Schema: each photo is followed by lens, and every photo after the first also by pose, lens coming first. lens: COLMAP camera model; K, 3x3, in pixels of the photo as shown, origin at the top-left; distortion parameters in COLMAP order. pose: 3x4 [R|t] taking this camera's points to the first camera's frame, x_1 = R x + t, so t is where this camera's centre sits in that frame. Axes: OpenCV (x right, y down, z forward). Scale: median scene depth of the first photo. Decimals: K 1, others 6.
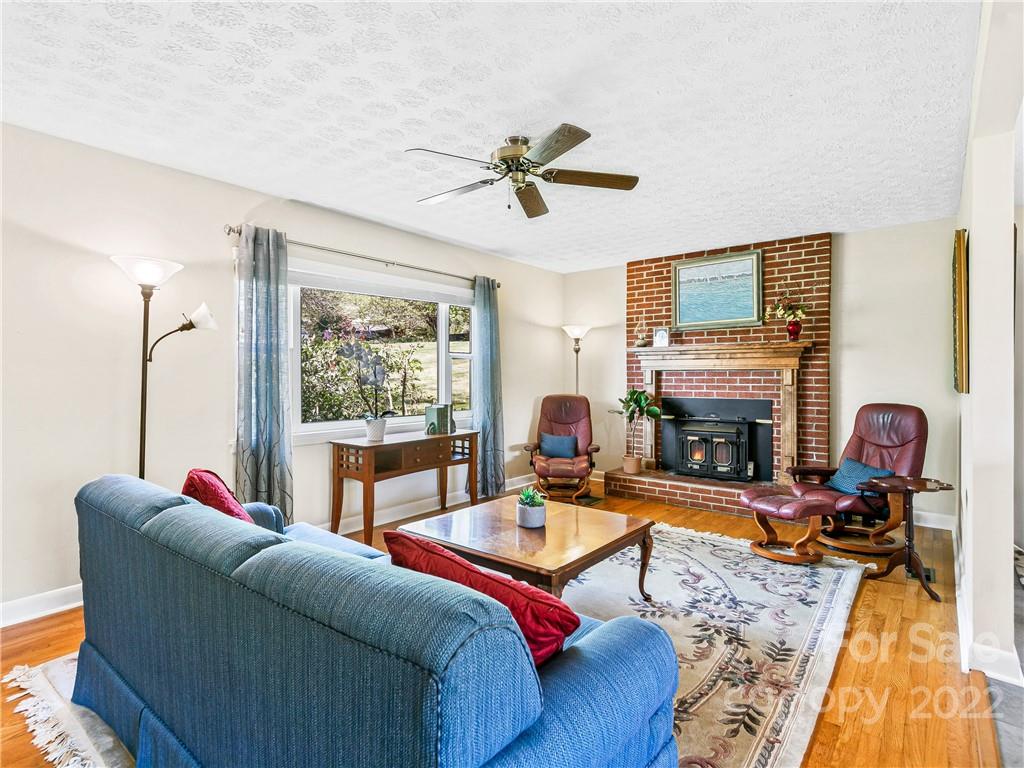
lens RADIAL K [[536.1, 0, 514.6], [0, 536.1, 380.9], [0, 0, 1]] dist [-0.005929, -0.000705]
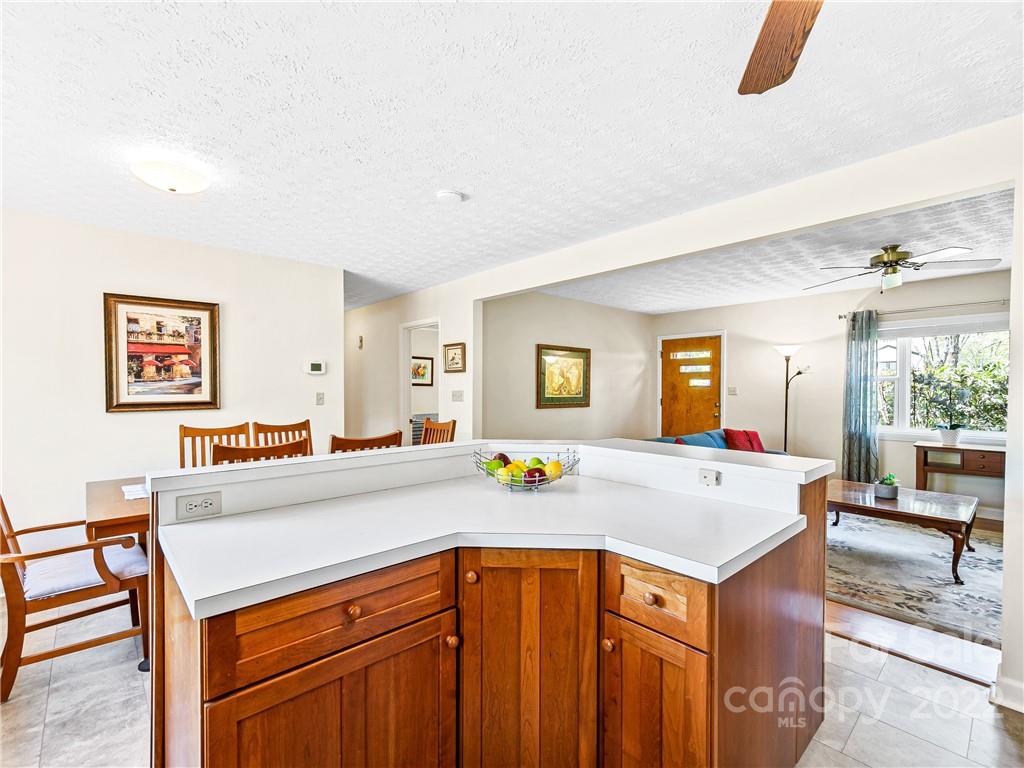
lens RADIAL K [[461.6, 0, 511.3], [0, 461.6, 388.2], [0, 0, 1]] dist [0.000342, 0.000021]
pose [[-0.154635, 0.009788, -0.987923, 1.479735], [-0.009197, 0.999893, 0.011346, -0.050534], [0.987929, 0.010841, -0.154529, 0.125697]]
